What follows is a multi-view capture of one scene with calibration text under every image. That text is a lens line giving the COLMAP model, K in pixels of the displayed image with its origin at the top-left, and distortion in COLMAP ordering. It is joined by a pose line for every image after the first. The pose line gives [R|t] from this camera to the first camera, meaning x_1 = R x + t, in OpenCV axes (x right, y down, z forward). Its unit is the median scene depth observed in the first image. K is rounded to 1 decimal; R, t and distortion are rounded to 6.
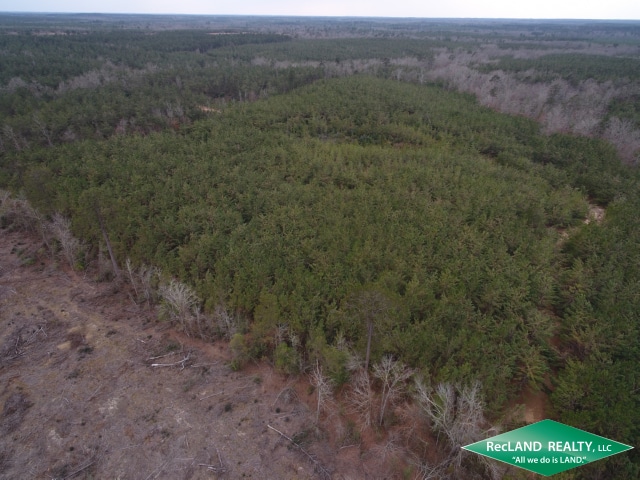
lens RADIAL K [[373.9, 0, 320.0], [0, 373.9, 239.0], [0, 0, 1]] dist [-0.002790, 0.003717]
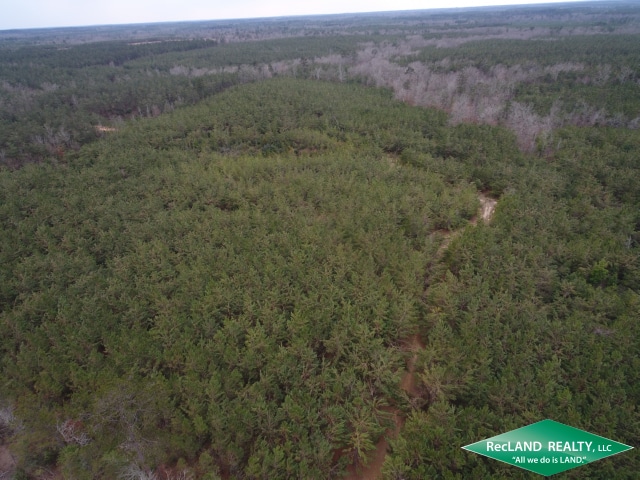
lens RADIAL K [[373.9, 0, 318.5], [0, 373.9, 240.9], [0, 0, 1]] dist [-0.002790, 0.003717]
pose [[0.987852, -0.121060, 0.097431, 0.094238], [0.120594, 0.992644, 0.010677, -0.022714], [-0.098007, 0.001203, 0.995185, 0.037173]]
